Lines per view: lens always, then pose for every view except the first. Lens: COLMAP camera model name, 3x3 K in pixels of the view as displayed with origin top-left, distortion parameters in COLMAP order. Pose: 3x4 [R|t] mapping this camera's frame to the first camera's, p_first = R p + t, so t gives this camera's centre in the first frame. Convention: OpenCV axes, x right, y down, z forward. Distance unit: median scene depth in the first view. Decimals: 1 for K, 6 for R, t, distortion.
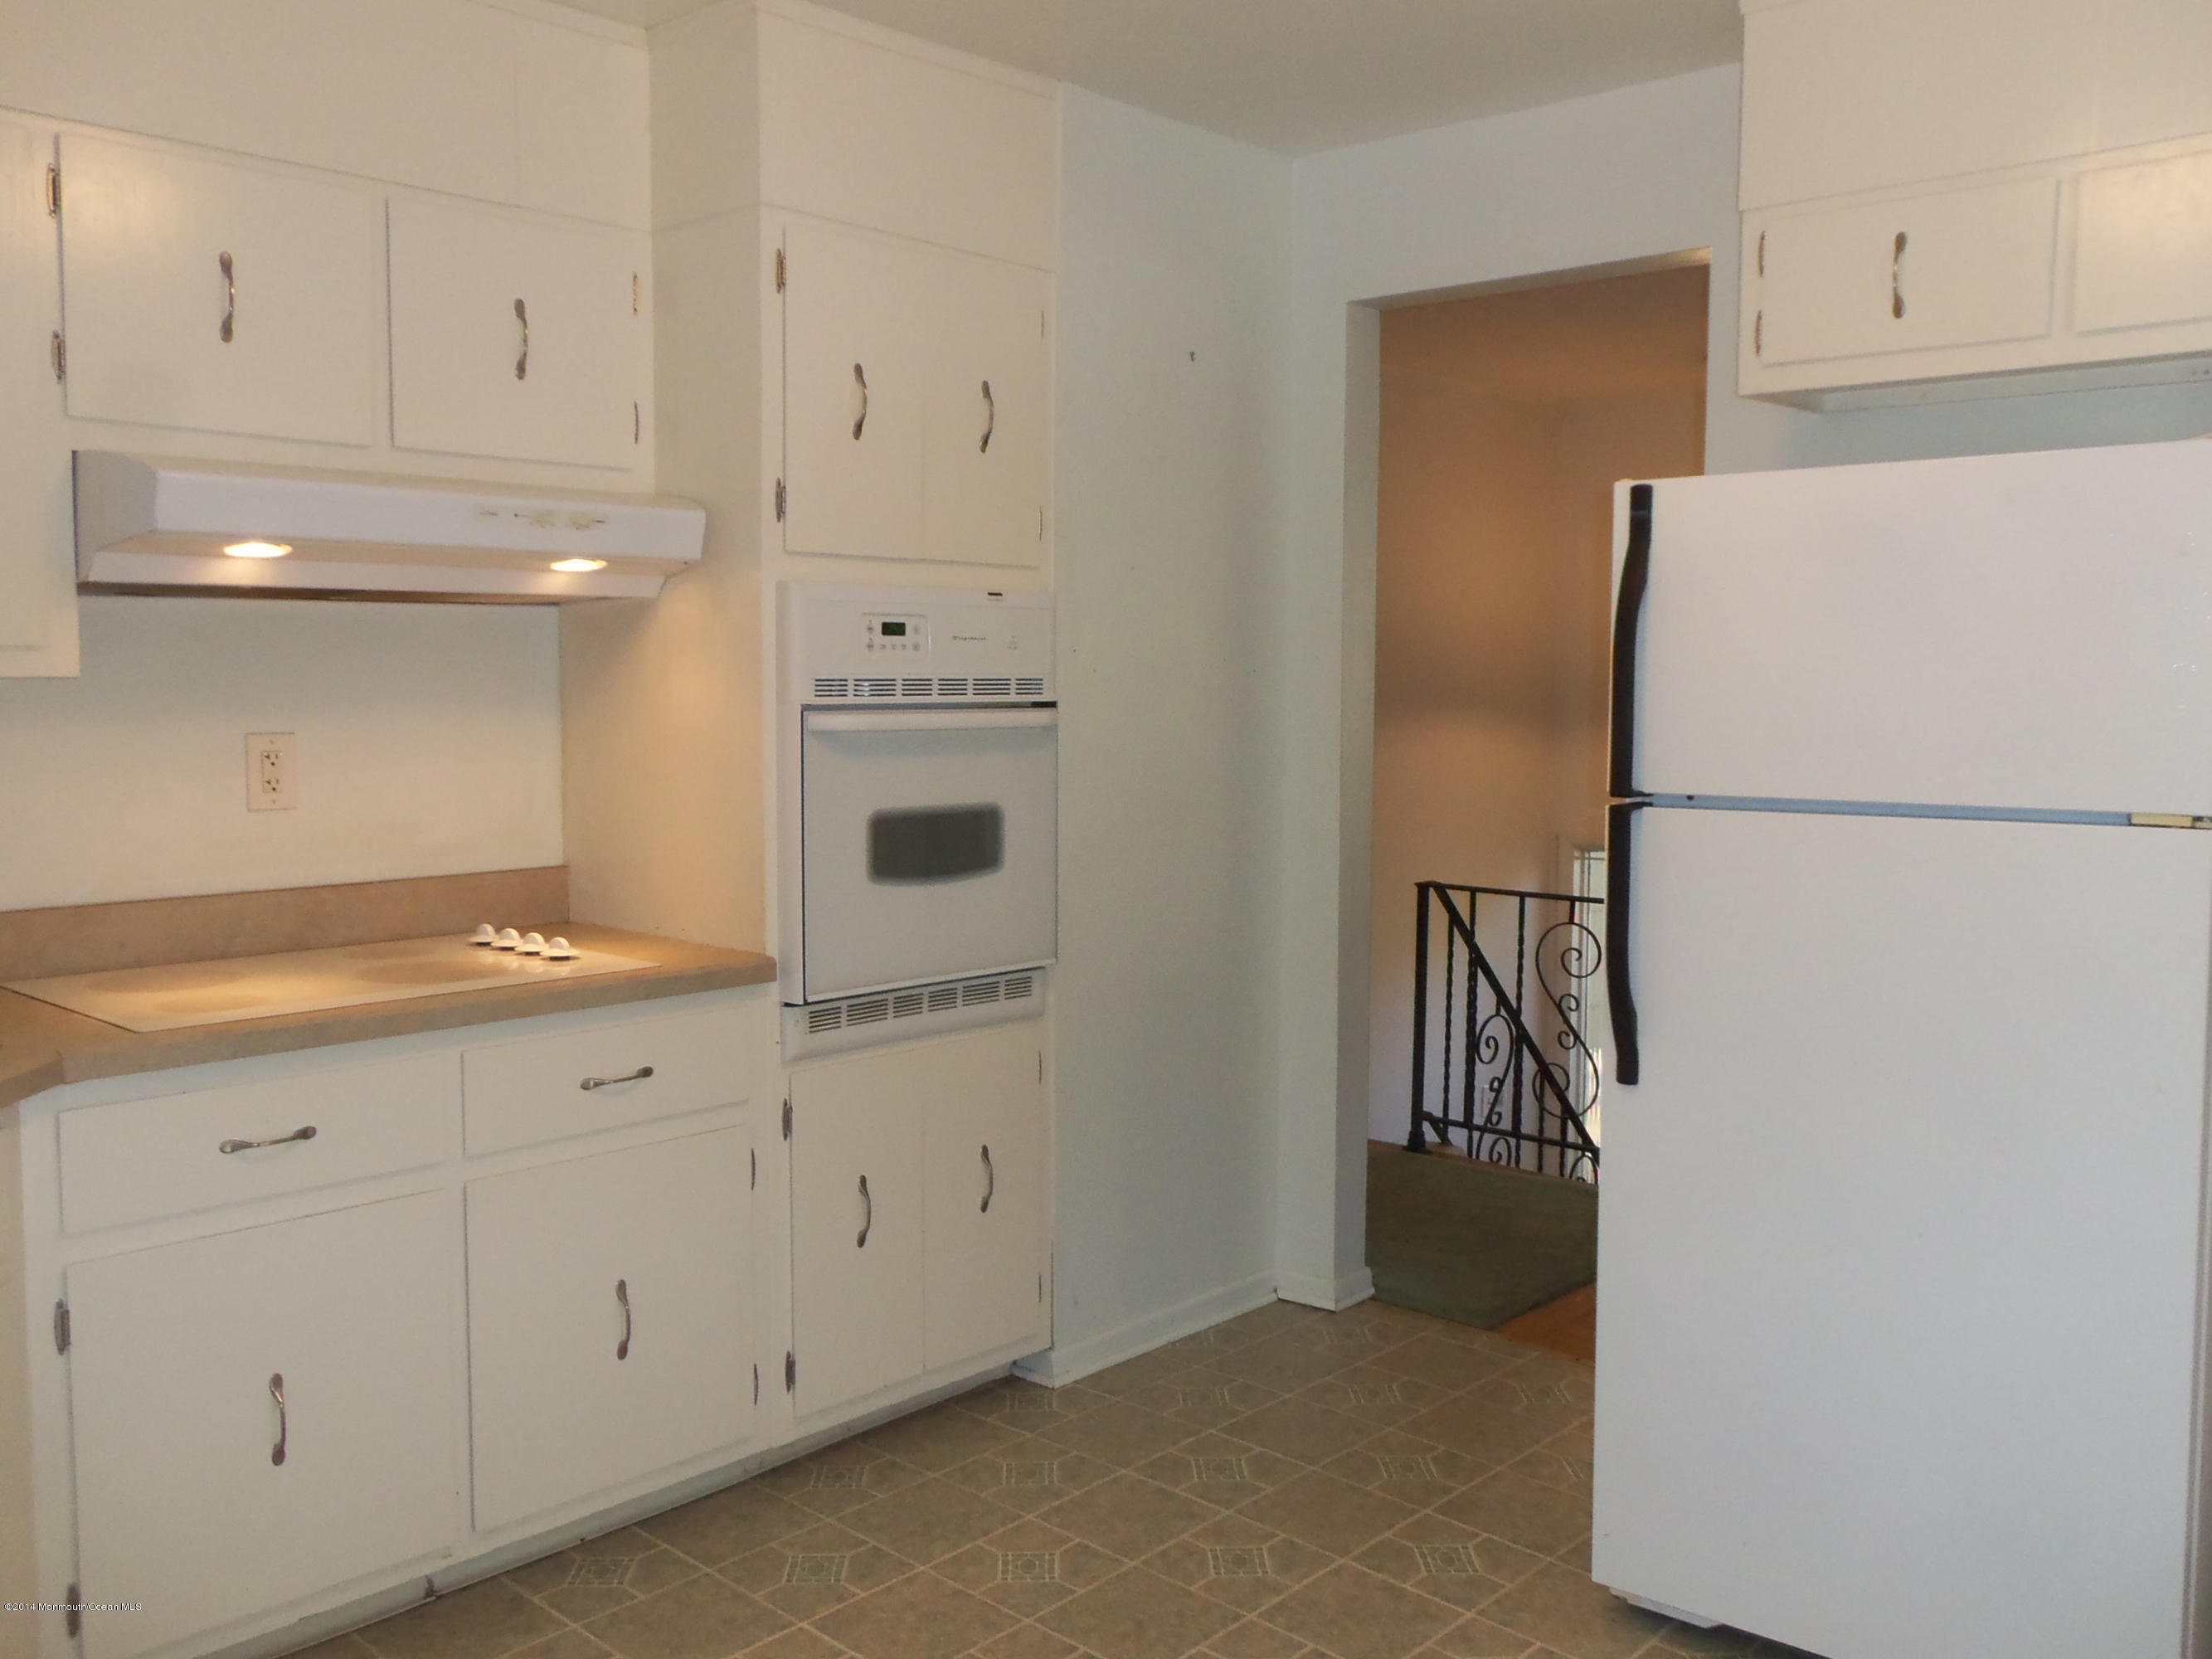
lens RADIAL K [[1900.0, 0, 1111.7], [0, 1900.0, 826.2], [0, 0, 1]] dist [-0.018280, 0.006867]
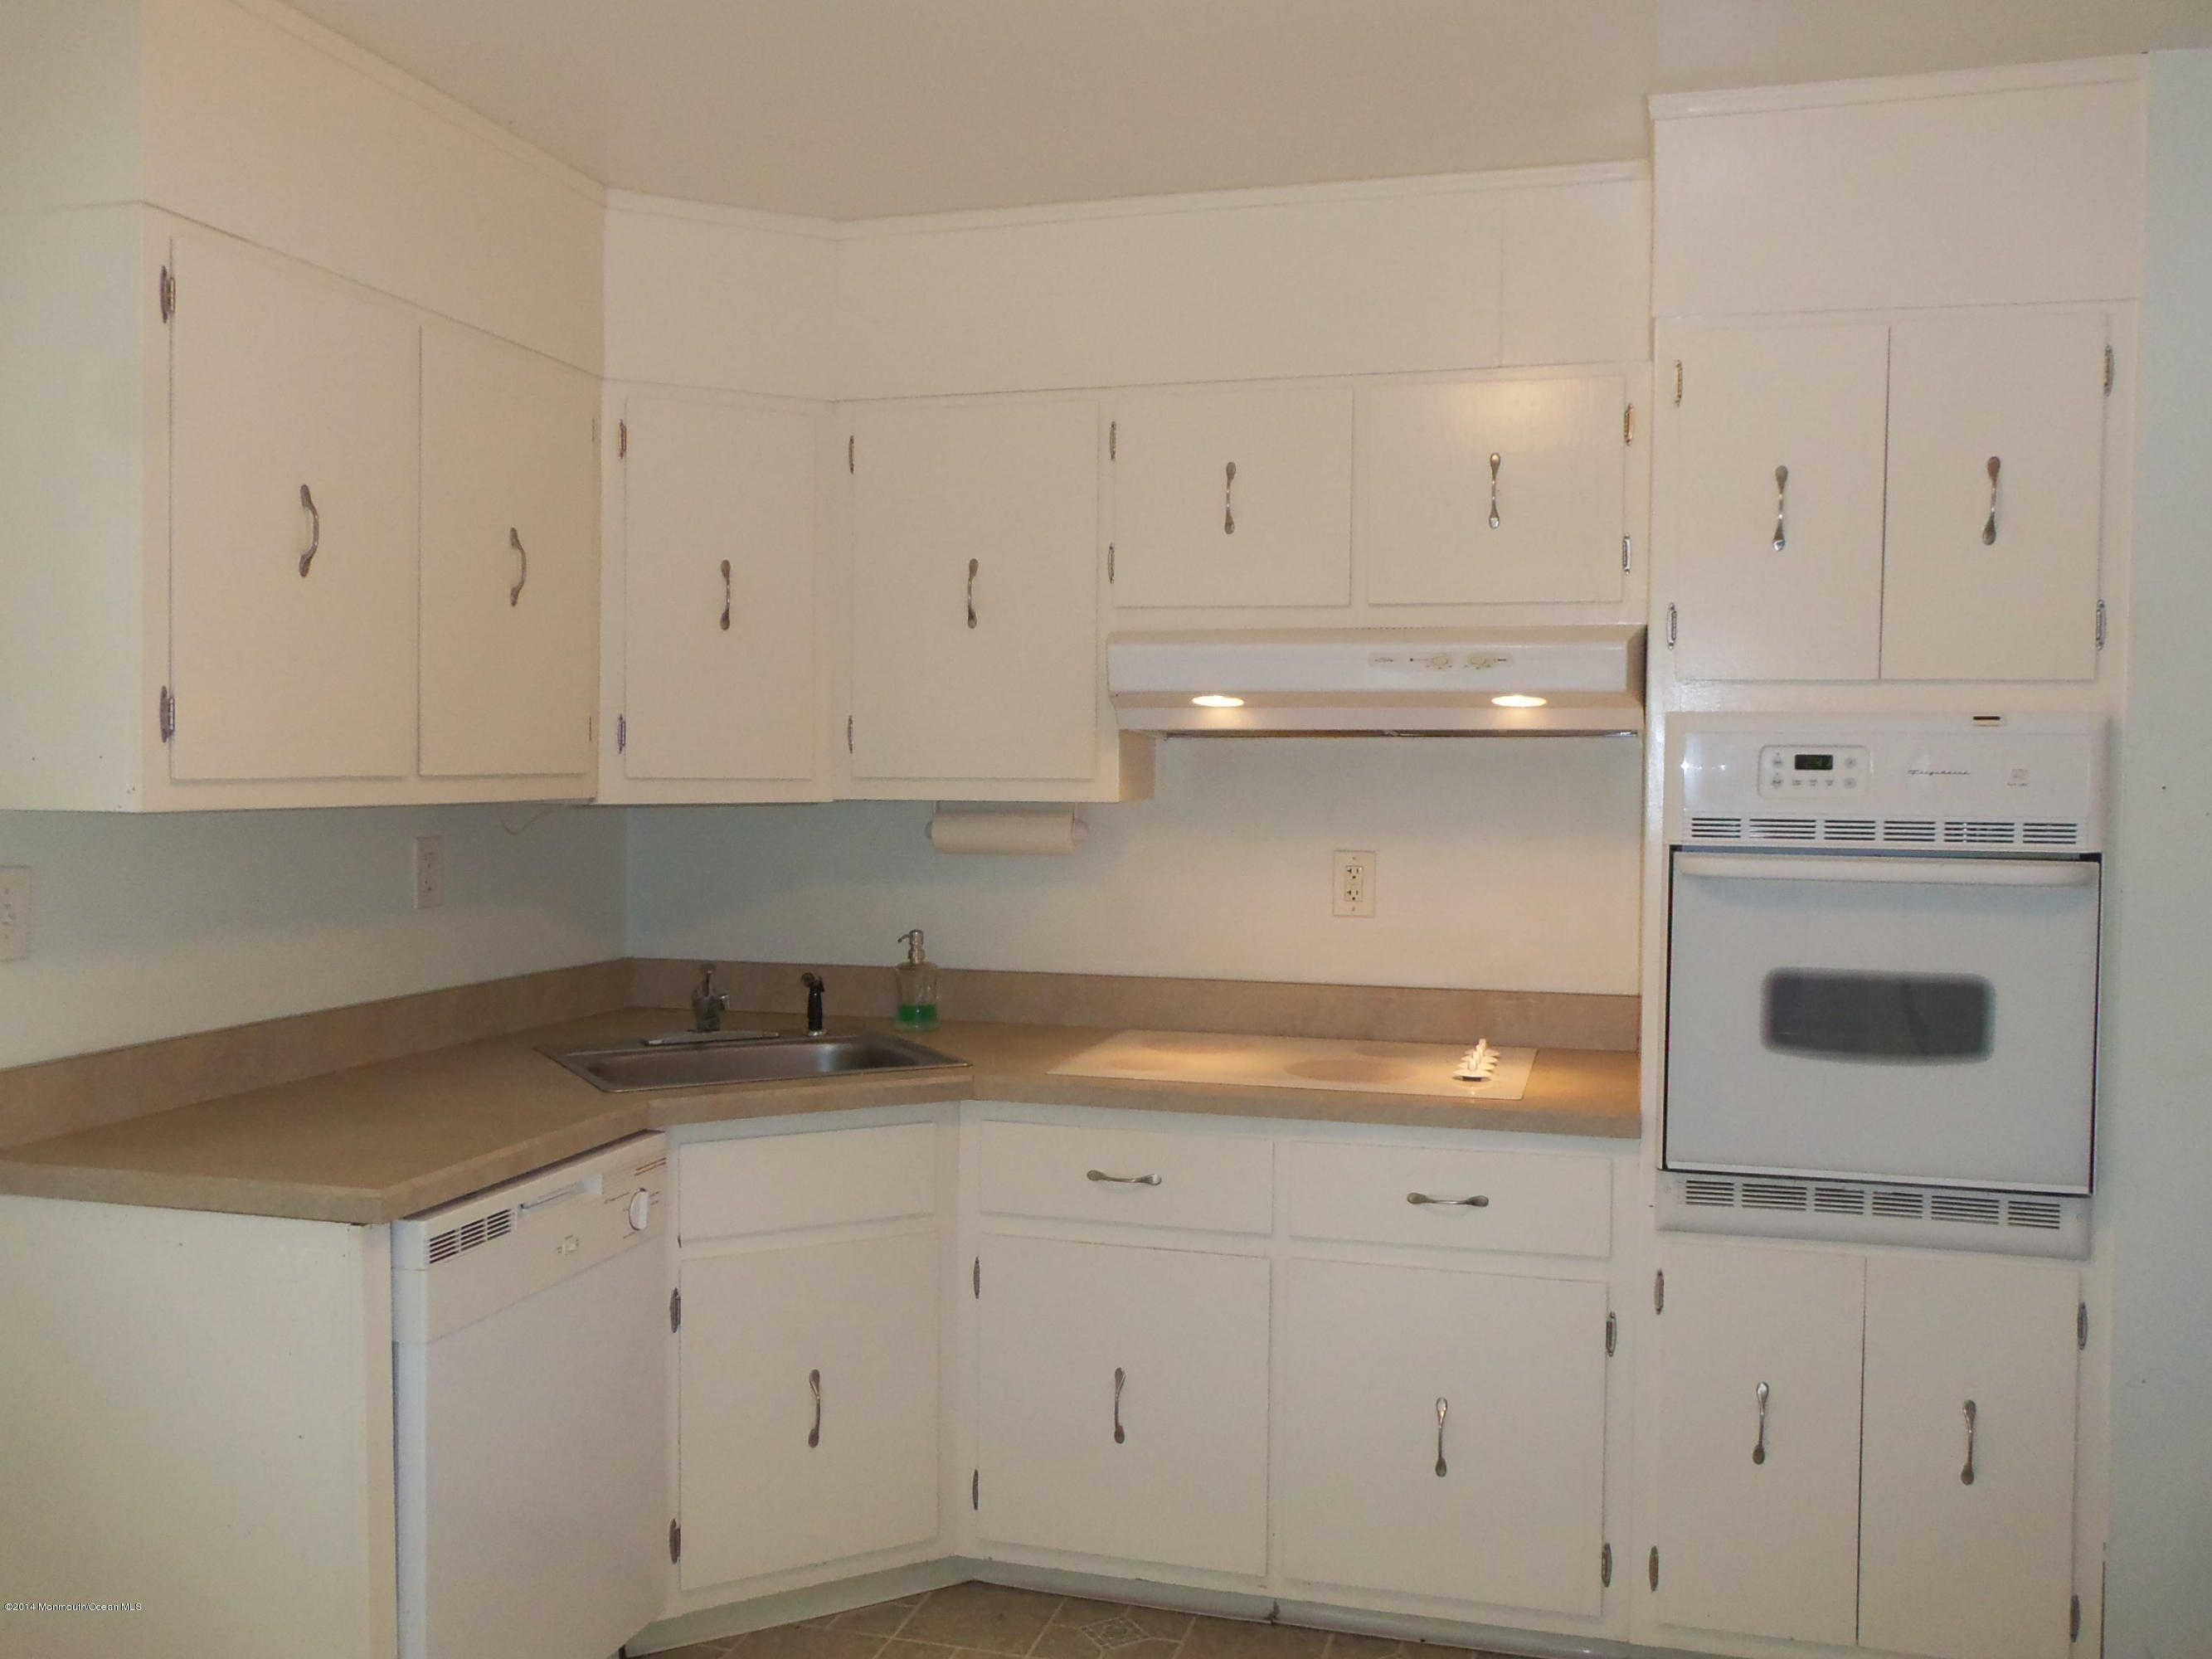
lens RADIAL K [[1900.0, 0, 1111.6], [0, 1900.0, 833.2], [0, 0, 1]] dist [-0.018280, 0.006867]
pose [[0.455976, 0.034219, -0.889334, 0.516086], [-0.078391, 0.996921, -0.001834, -0.045051], [0.886533, 0.070552, 0.457255, 0.322526]]
